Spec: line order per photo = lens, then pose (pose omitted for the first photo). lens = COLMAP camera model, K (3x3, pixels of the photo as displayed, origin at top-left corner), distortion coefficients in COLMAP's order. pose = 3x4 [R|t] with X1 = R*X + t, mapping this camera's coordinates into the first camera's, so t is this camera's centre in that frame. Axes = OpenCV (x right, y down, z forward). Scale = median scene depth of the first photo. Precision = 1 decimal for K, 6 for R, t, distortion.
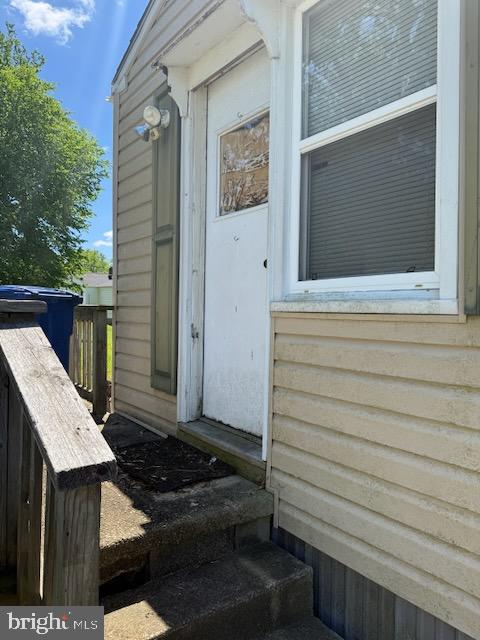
lens RADIAL K [[450.6, 0, 221.2], [0, 450.6, 321.9], [0, 0, 1]] dist [0.081036, -0.000066]
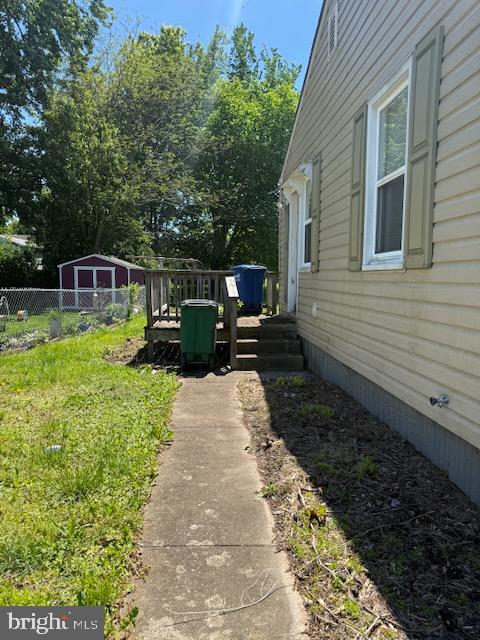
lens RADIAL K [[445.3, 0, 240.0], [0, 445.3, 320.0], [0, 0, 1]] dist [0.000817, -0.002476]
pose [[0.871034, 0.050263, -0.488644, 1.134634], [-0.001160, 0.994959, 0.100277, 0.001183], [0.491221, -0.086778, 0.866701, -1.761317]]
